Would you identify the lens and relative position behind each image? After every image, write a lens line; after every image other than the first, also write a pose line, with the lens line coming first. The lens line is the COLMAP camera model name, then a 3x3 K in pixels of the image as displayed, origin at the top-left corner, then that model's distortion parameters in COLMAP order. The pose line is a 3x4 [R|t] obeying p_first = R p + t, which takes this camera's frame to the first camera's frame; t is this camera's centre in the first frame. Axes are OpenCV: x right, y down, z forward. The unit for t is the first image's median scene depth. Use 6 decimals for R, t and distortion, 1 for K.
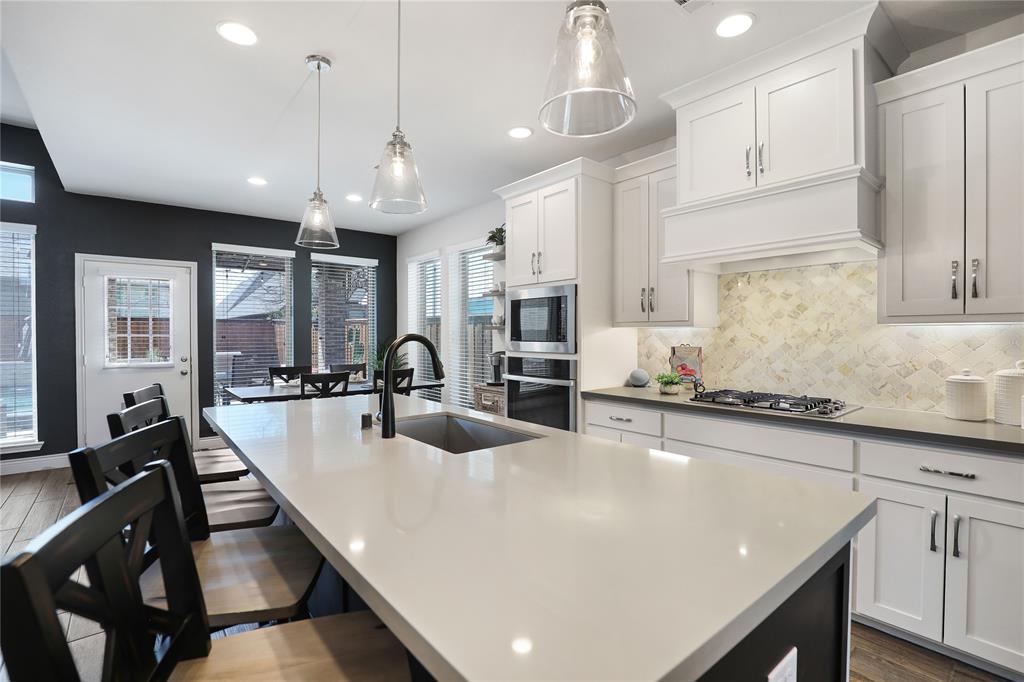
lens RADIAL K [[489.3, 0, 518.0], [0, 489.3, 339.1], [0, 0, 1]] dist [-0.002680, -0.000398]
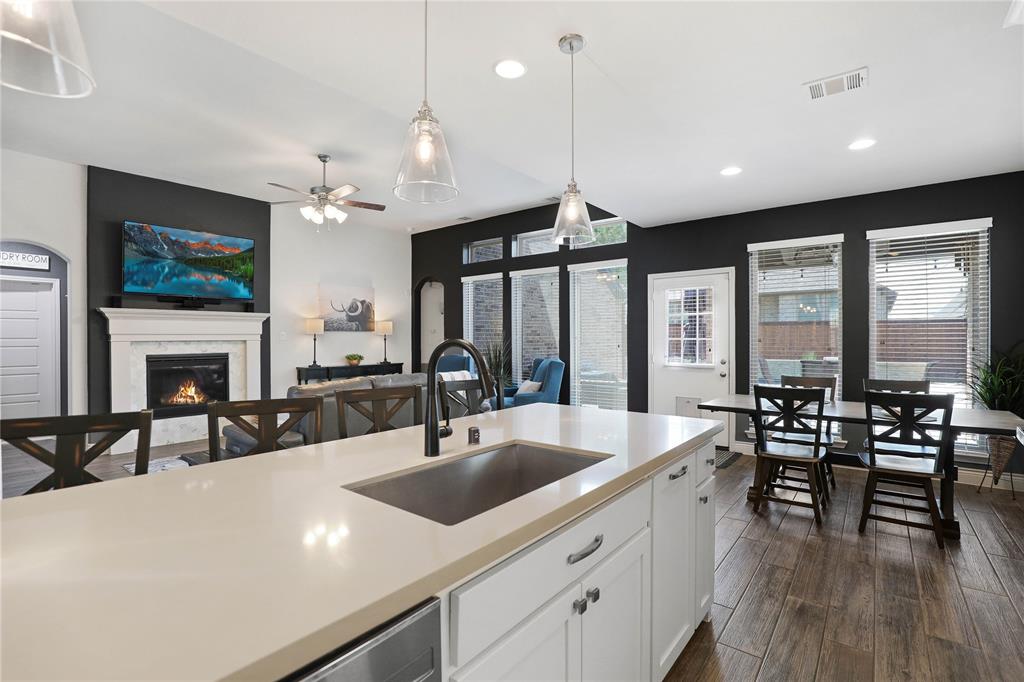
lens RADIAL K [[489.3, 0, 518.0], [0, 489.3, 339.1], [0, 0, 1]] dist [-0.002680, -0.000398]
pose [[0.213123, -0.000137, -0.977025, 0.278895], [-0.007904, 0.999967, -0.001864, -0.002324], [0.976993, 0.008120, 0.213115, 0.413726]]
